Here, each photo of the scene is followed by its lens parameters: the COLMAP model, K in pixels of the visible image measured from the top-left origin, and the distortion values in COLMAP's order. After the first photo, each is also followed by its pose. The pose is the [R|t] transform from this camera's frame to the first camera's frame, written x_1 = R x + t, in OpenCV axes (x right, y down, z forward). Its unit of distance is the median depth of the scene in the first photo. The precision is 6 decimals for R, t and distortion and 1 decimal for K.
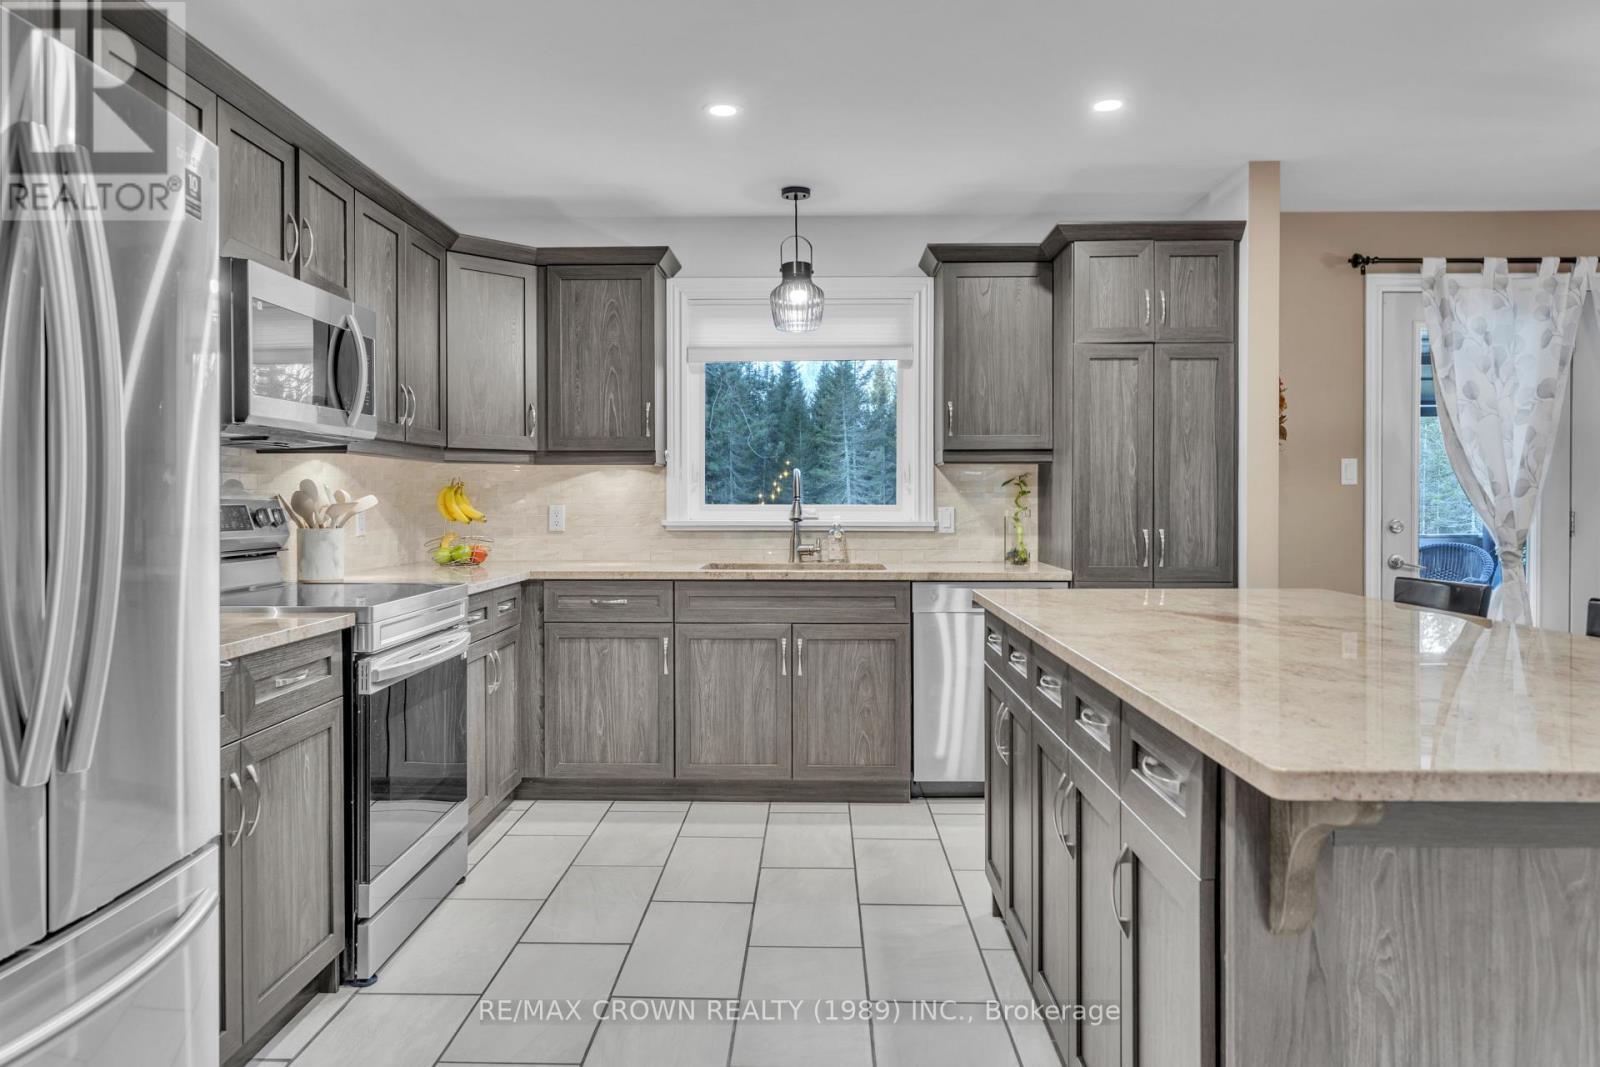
lens RADIAL K [[1072.2, 0, 796.1], [0, 1072.2, 509.6], [0, 0, 1]] dist [0.004018, 0.000425]
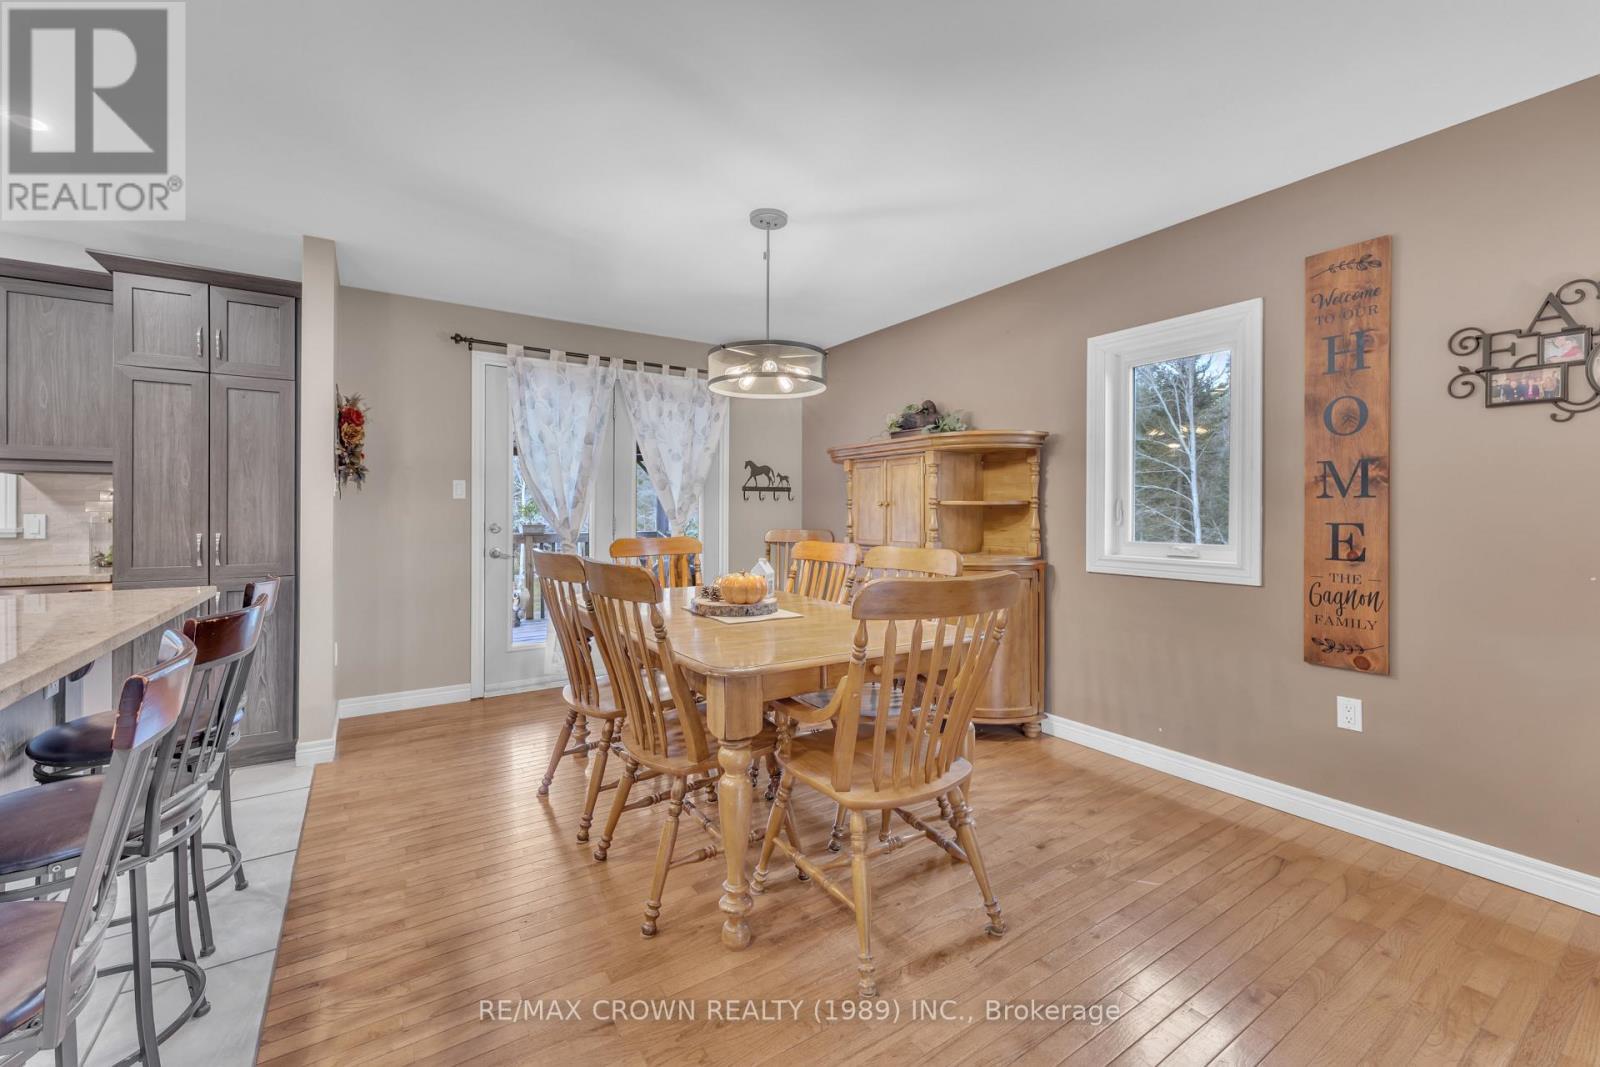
lens RADIAL K [[646.8, 0, 791.1], [0, 646.8, 512.8], [0, 0, 1]] dist [0.001105, 0.000524]
pose [[0.826711, 0.003118, 0.562619, 0.431087], [0.000572, 0.999979, -0.006382, 0.000784], [-0.562627, 0.005598, 0.826692, 0.063367]]
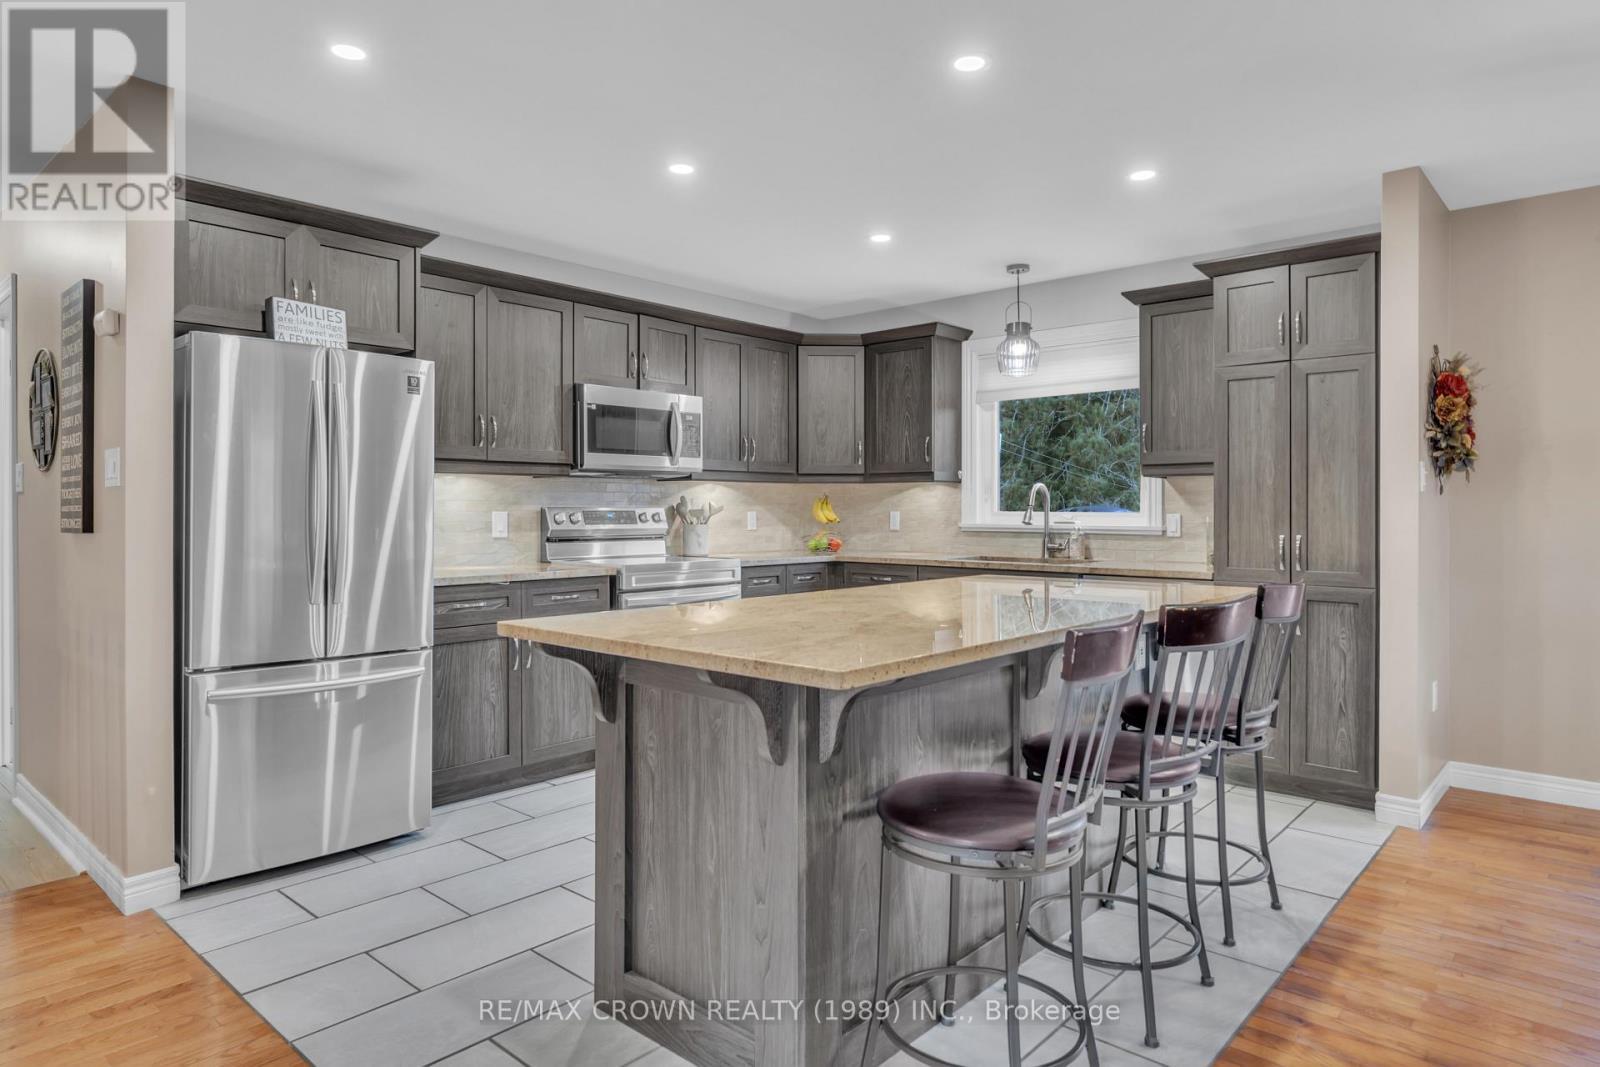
lens RADIAL K [[953.8, 0, 797.5], [0, 953.8, 508.3], [0, 0, 1]] dist [-0.000833, -0.000045]
pose [[0.760336, 0.000226, -0.649530, 0.540619], [-0.005492, 0.999966, -0.006081, 0.000142], [0.649506, 0.008191, 0.760312, -0.036306]]
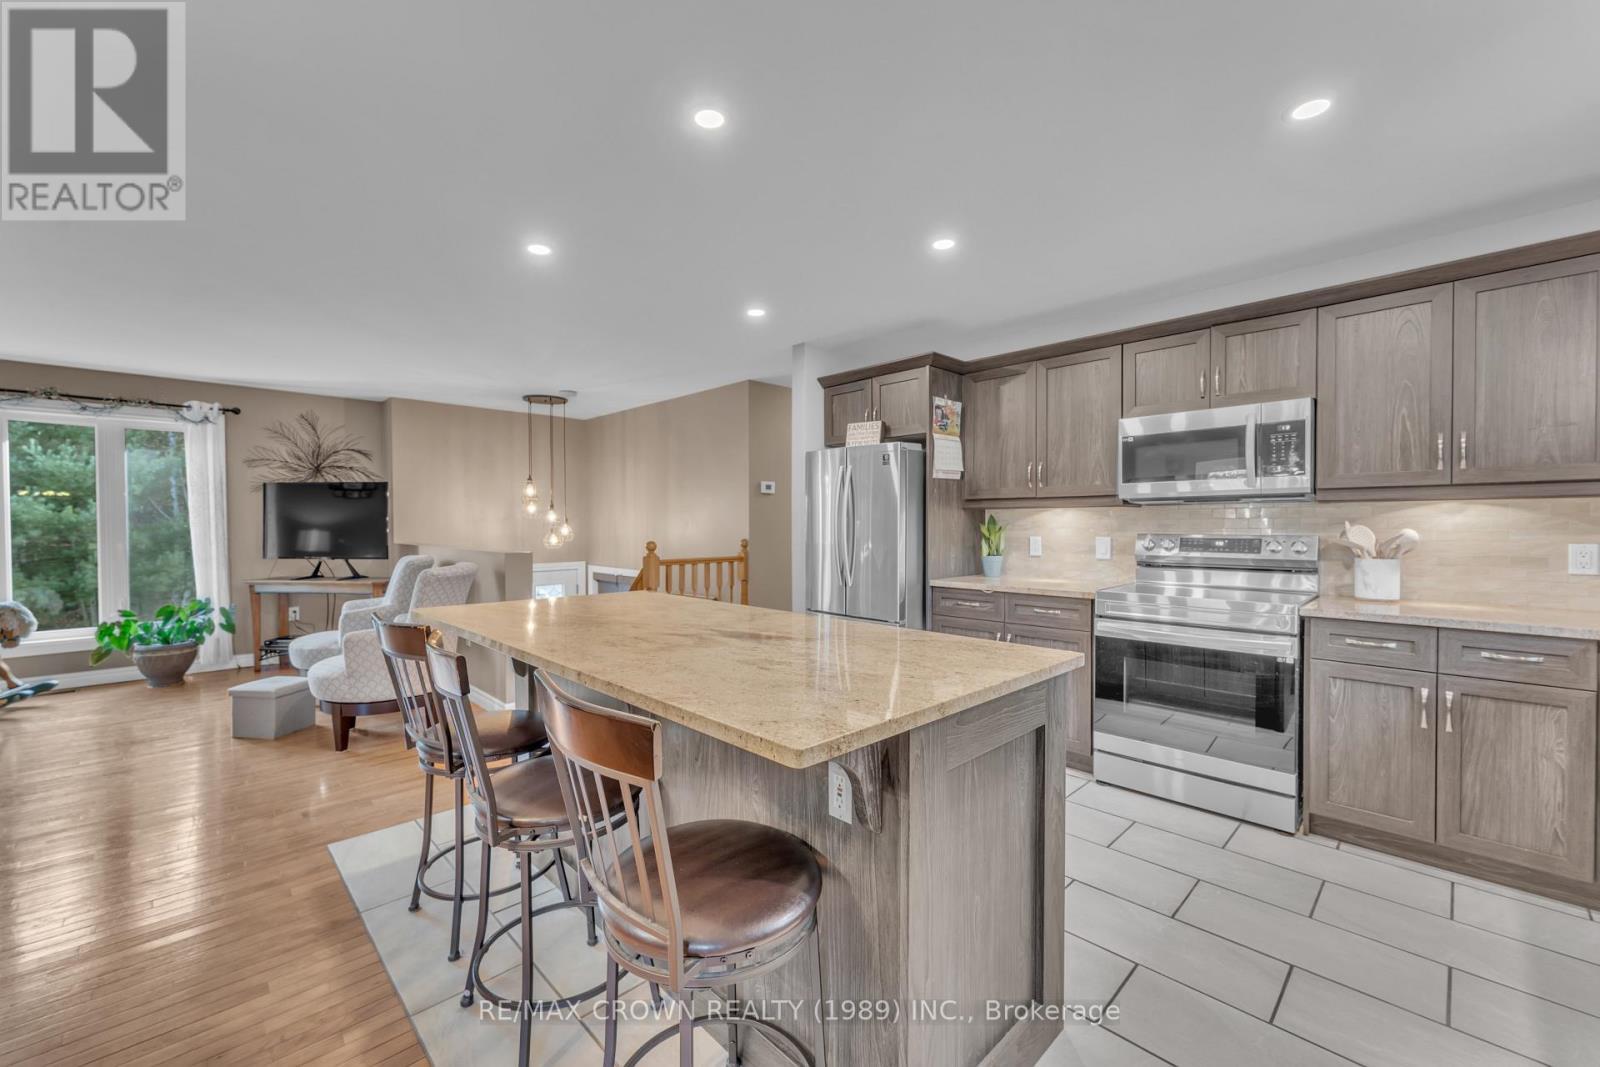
lens RADIAL K [[637.2, 0, 783.8], [0, 637.2, 533.5], [0, 0, 1]] dist [0.002072, 0.000281]
pose [[-0.707245, 0.011180, -0.706880, 0.494715], [-0.003382, 0.999810, 0.019198, -0.020199], [0.706960, 0.015969, -0.707073, 0.841398]]
